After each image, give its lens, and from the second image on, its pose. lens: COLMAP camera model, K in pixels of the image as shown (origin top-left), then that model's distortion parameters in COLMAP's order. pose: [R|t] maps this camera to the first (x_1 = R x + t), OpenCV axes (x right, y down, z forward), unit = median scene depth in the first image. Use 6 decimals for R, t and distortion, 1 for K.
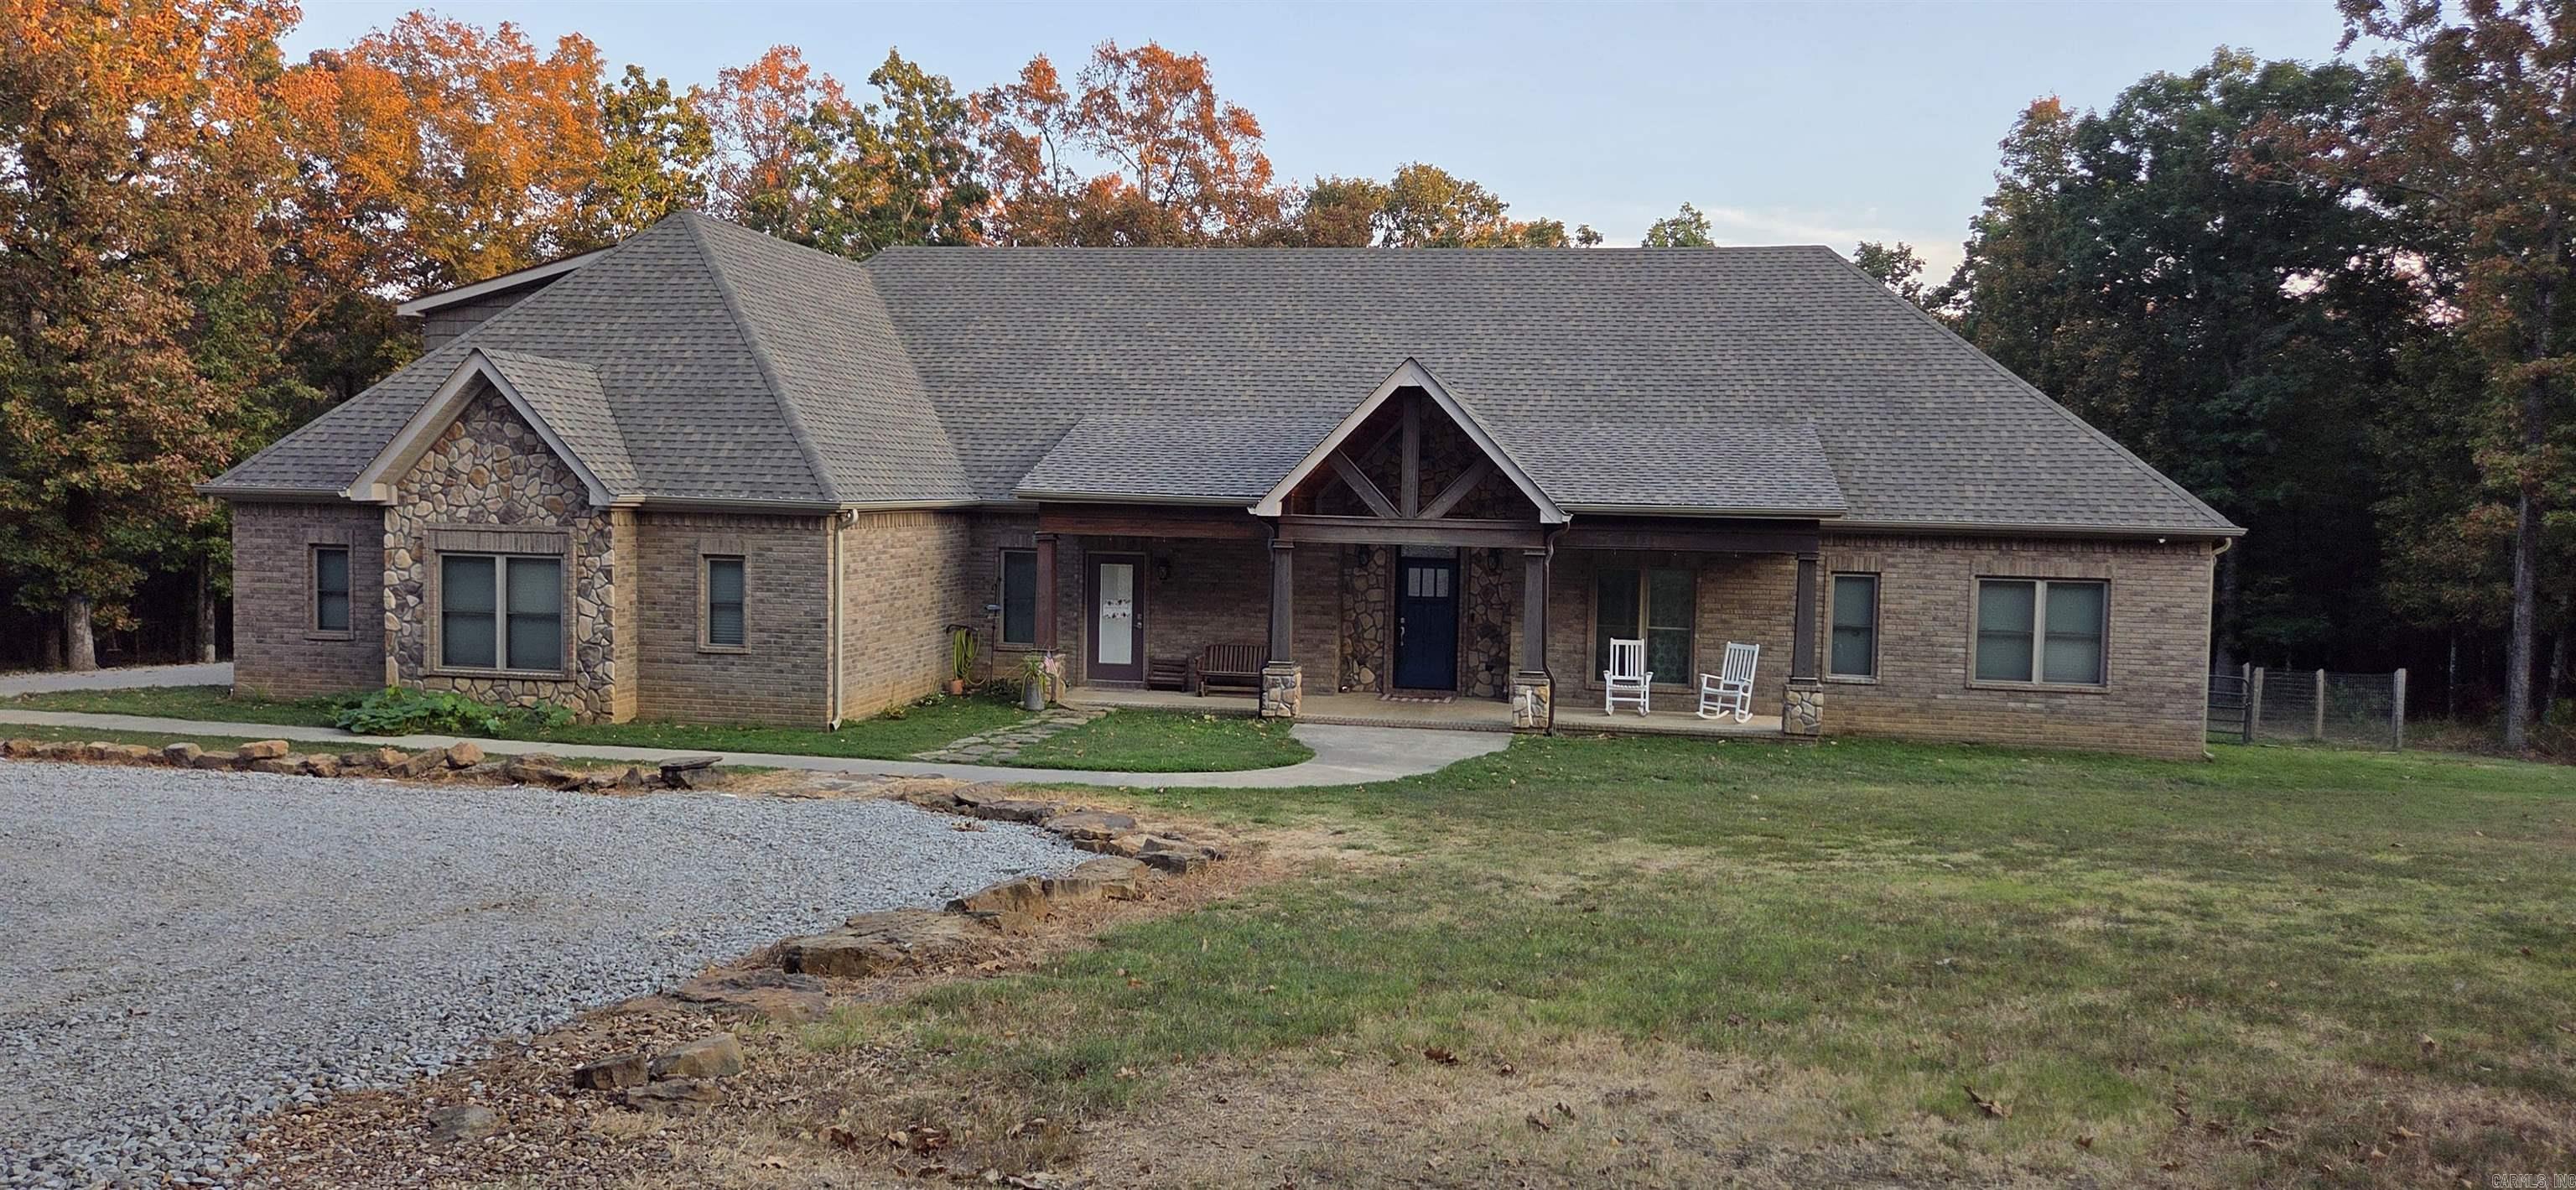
lens RADIAL K [[1735.0, 0, 1294.9], [0, 1735.0, 594.4], [0, 0, 1]] dist [0.045869, -0.029444]
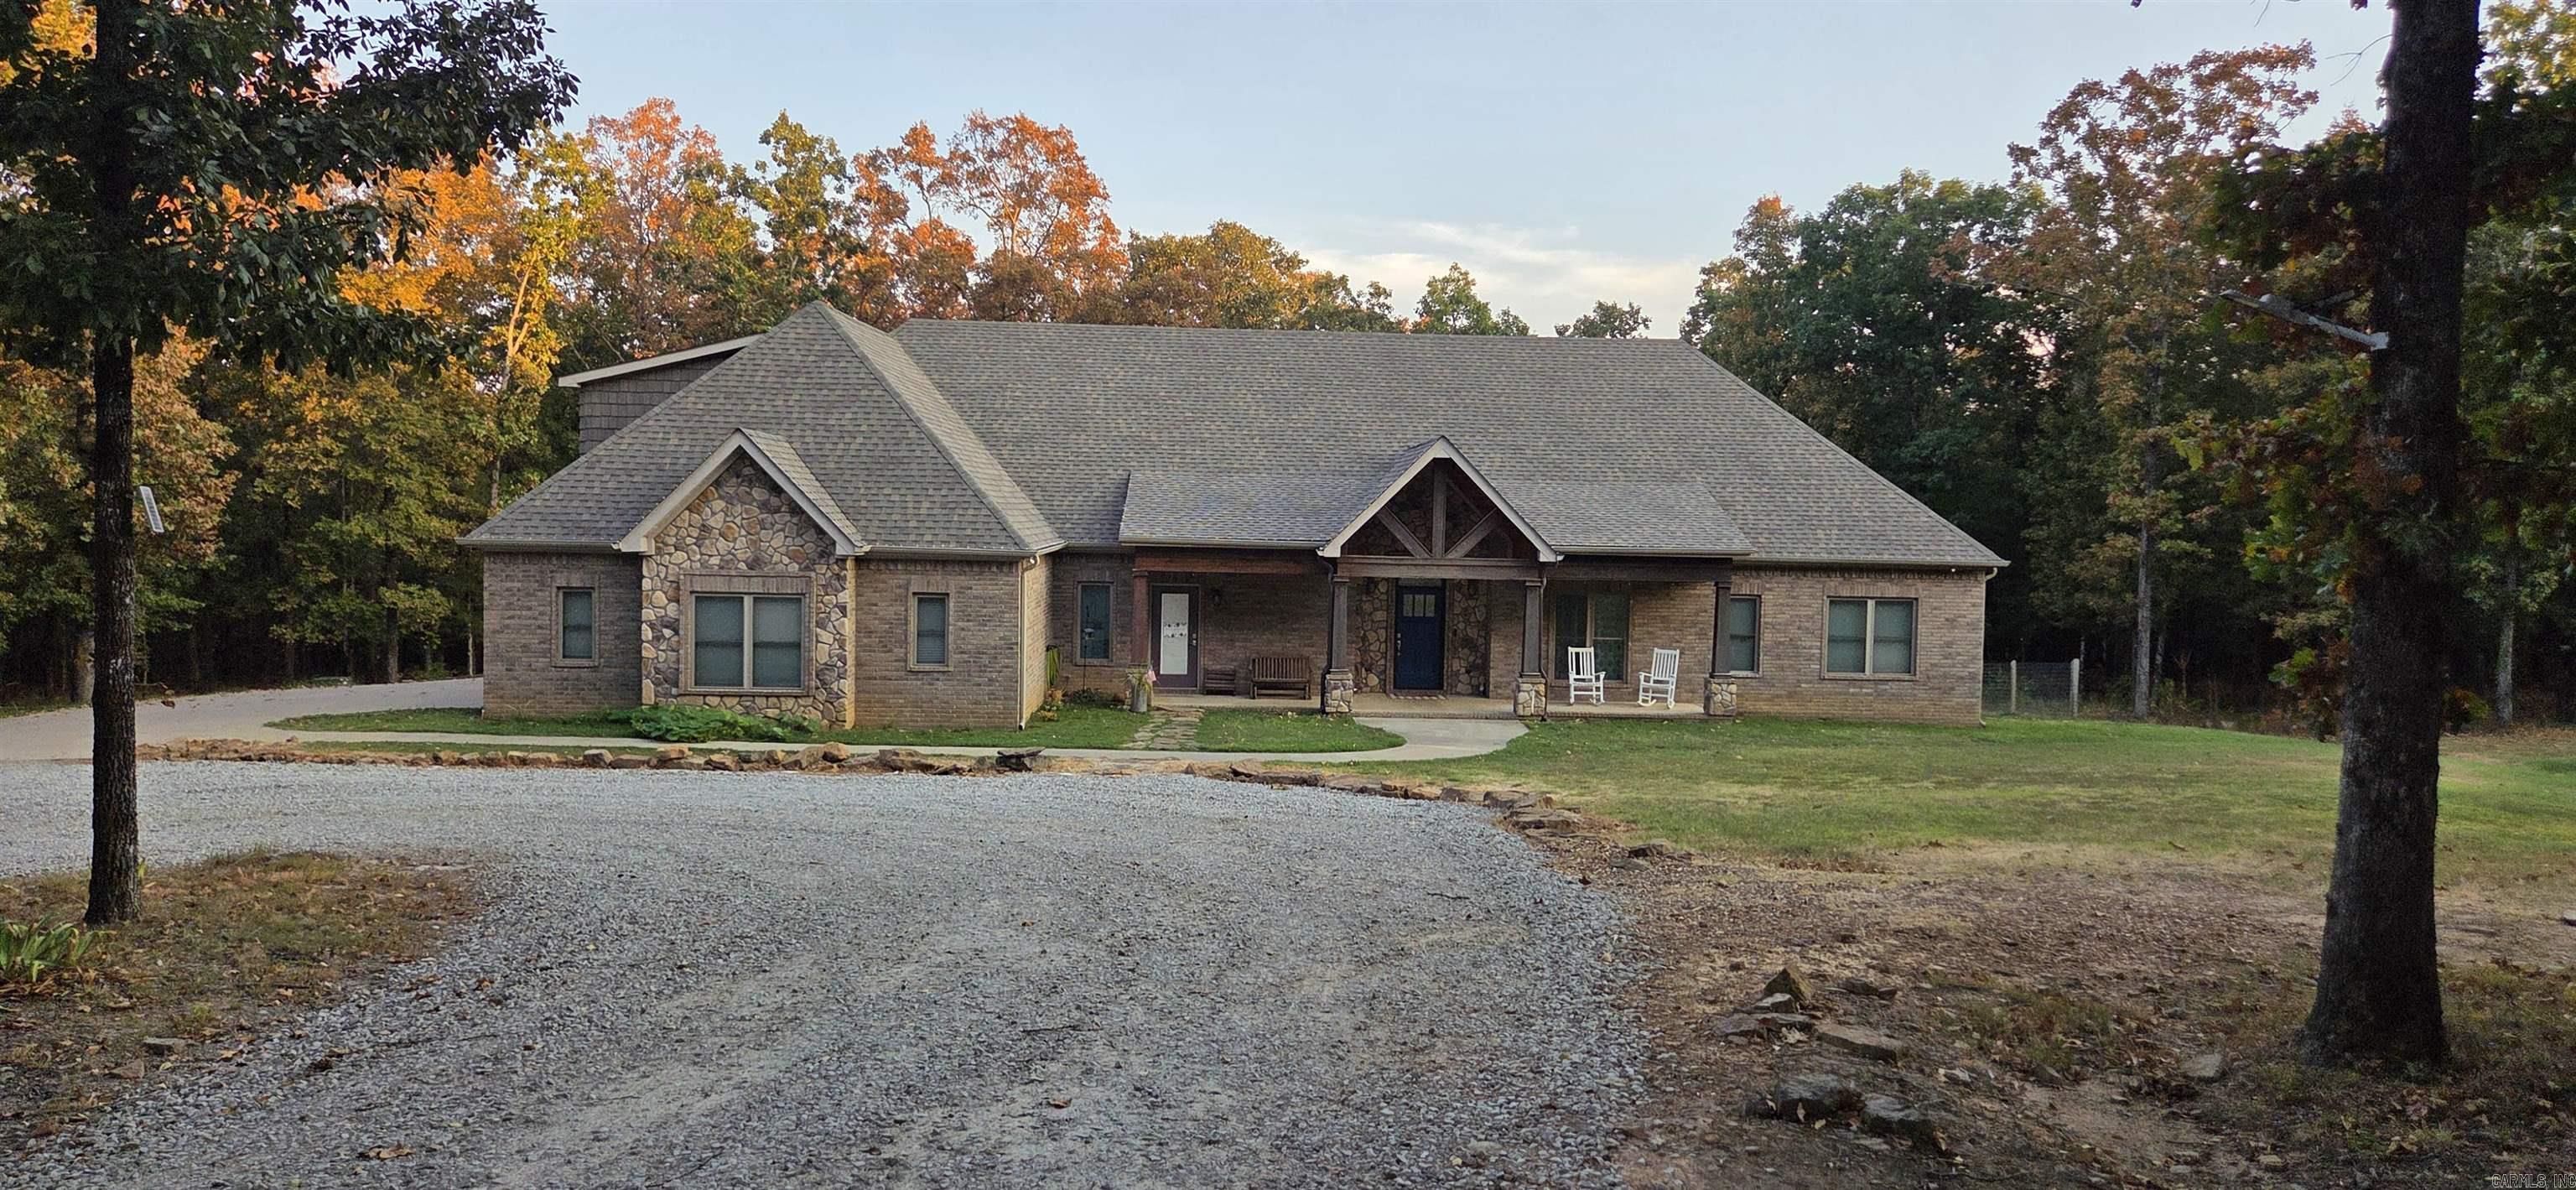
lens RADIAL K [[1735.0, 0, 1295.9], [0, 1735.0, 594.7], [0, 0, 1]] dist [0.045869, -0.029444]
pose [[0.979209, -0.011132, 0.202546, -0.287195], [0.011986, 0.999924, -0.002991, -0.012751], [-0.202497, 0.005357, 0.979268, -0.244969]]
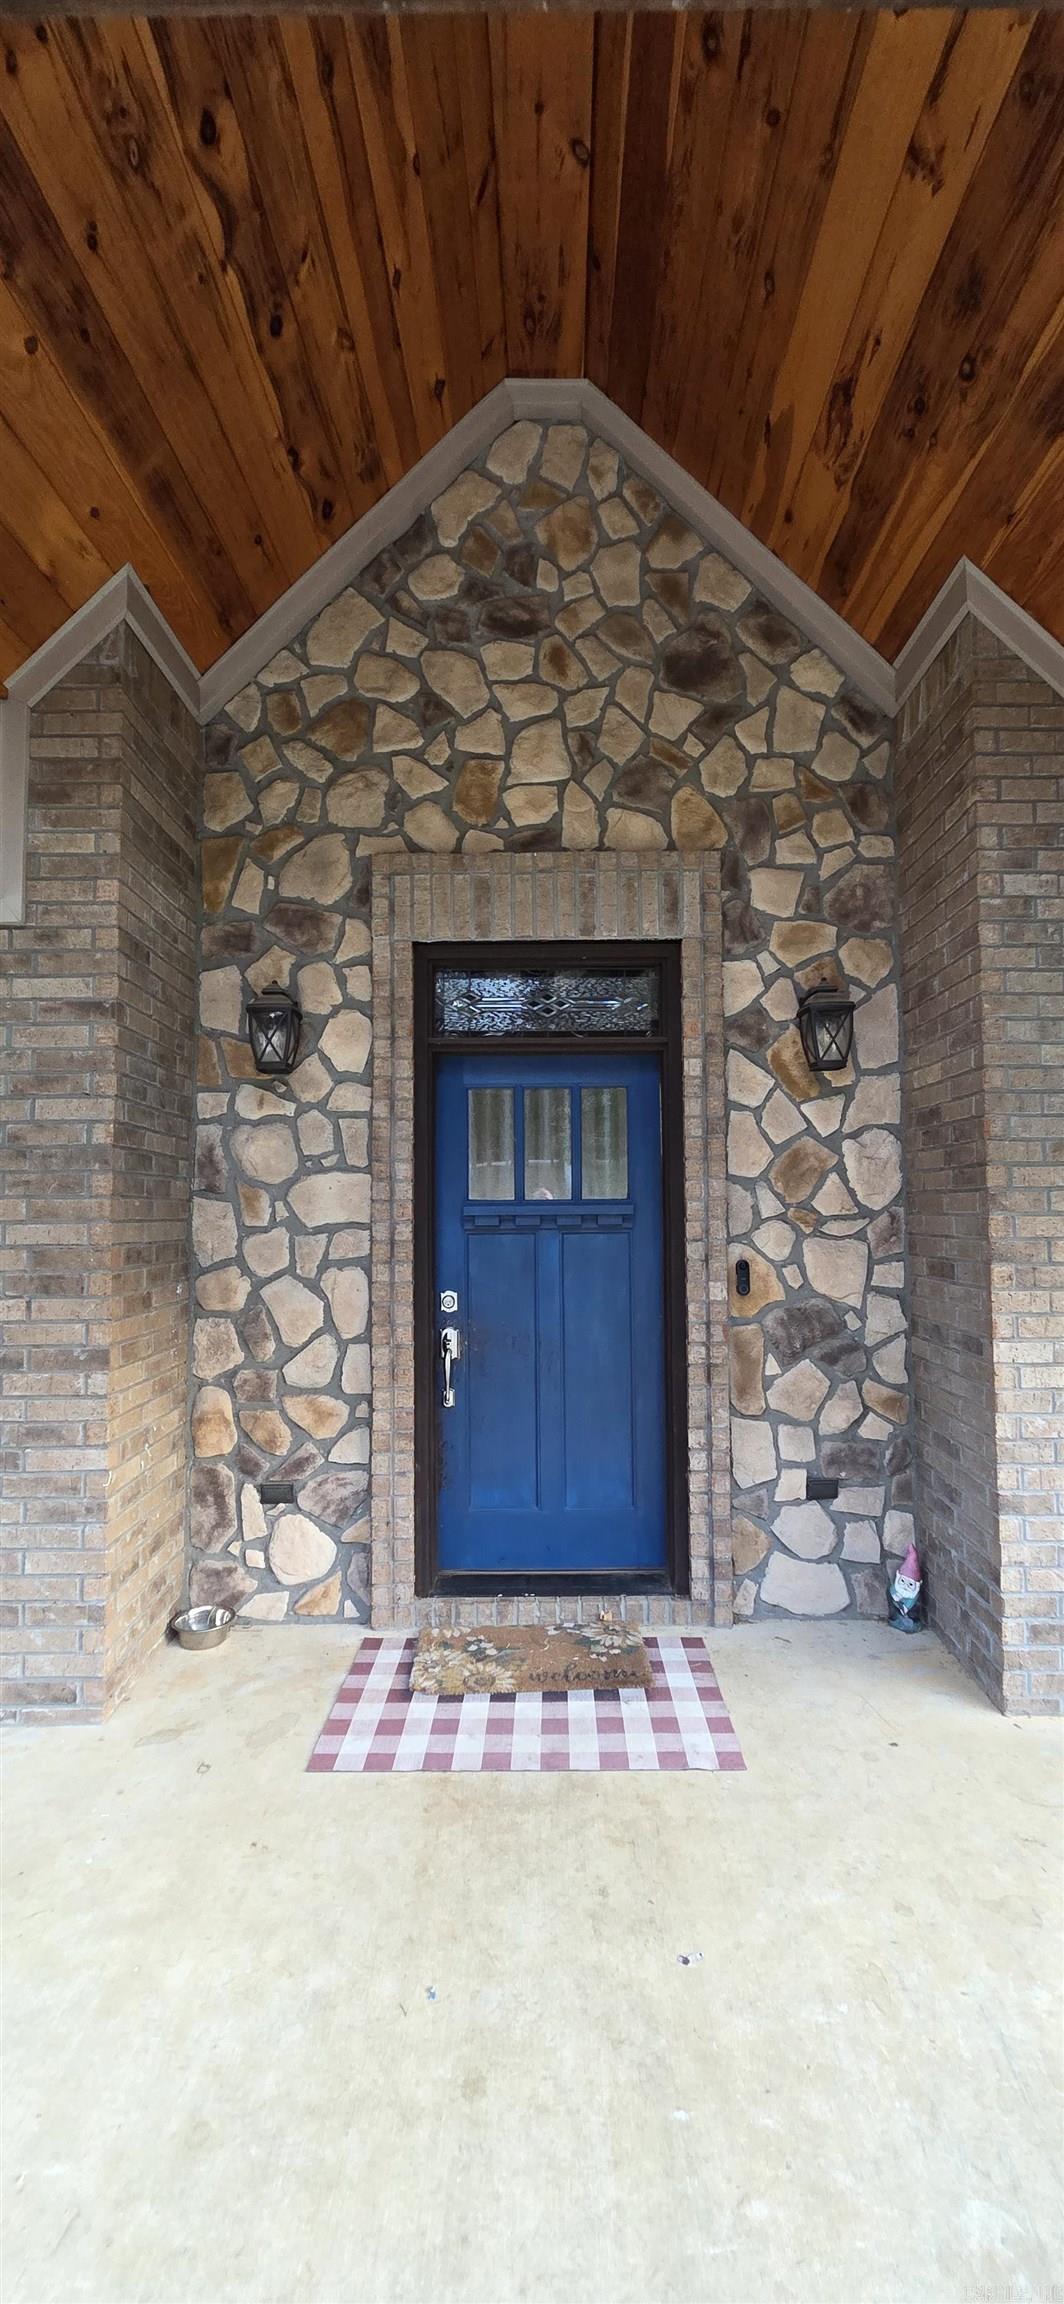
lens RADIAL K [[827.7, 0, 537.1], [0, 827.7, 1156.8], [0, 0, 1]] dist [-0.000045, 0.000000]
pose [[0.986264, -0.020112, 0.163950, 0.059156], [0.039655, 0.992361, -0.116821, 0.009702], [-0.160348, 0.121718, 0.979527, 0.938916]]
